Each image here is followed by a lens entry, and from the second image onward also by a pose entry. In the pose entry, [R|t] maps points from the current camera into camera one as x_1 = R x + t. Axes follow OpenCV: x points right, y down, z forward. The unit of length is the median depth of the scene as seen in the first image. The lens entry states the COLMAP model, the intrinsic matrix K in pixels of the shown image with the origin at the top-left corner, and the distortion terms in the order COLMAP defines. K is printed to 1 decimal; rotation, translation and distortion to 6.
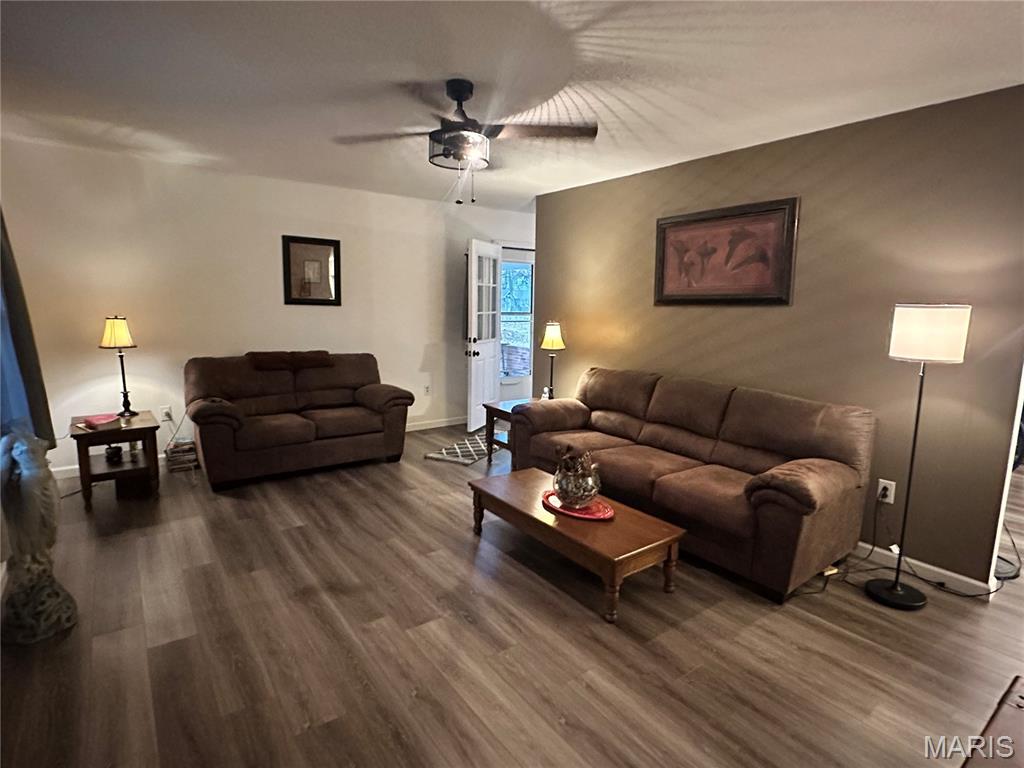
lens RADIAL K [[537.1, 0, 512.0], [0, 537.1, 384.0], [0, 0, 1]] dist [-0.001964, -0.000282]
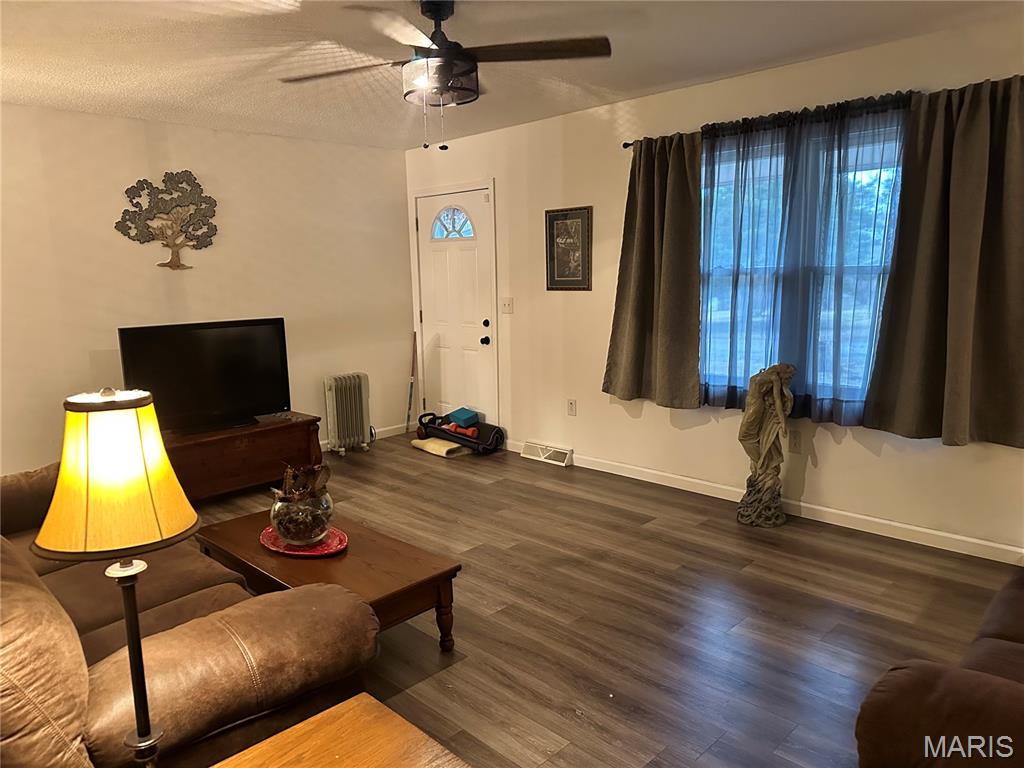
lens RADIAL K [[713.4, 0, 517.5], [0, 713.4, 392.5], [0, 0, 1]] dist [0.103404, -0.109155]
pose [[-0.988341, 0.032119, -0.148833, -0.028804], [-0.016674, 0.948787, 0.315477, -0.257829], [0.151343, 0.314281, -0.937189, 1.641589]]
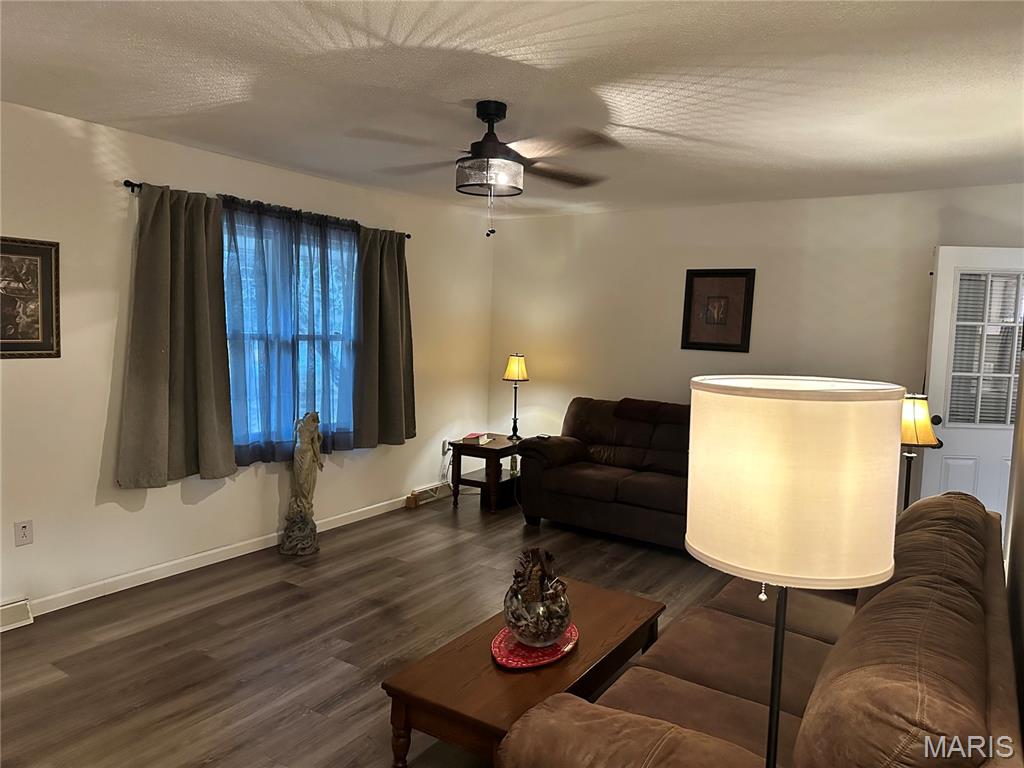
lens RADIAL K [[714.1, 0, 517.8], [0, 714.1, 380.0], [0, 0, 1]] dist [0.106404, -0.151993]
pose [[0.351902, 0.067044, -0.933633, 0.803745], [-0.168841, 0.985617, 0.007137, -0.089778], [0.920683, 0.155124, 0.358160, 0.504262]]
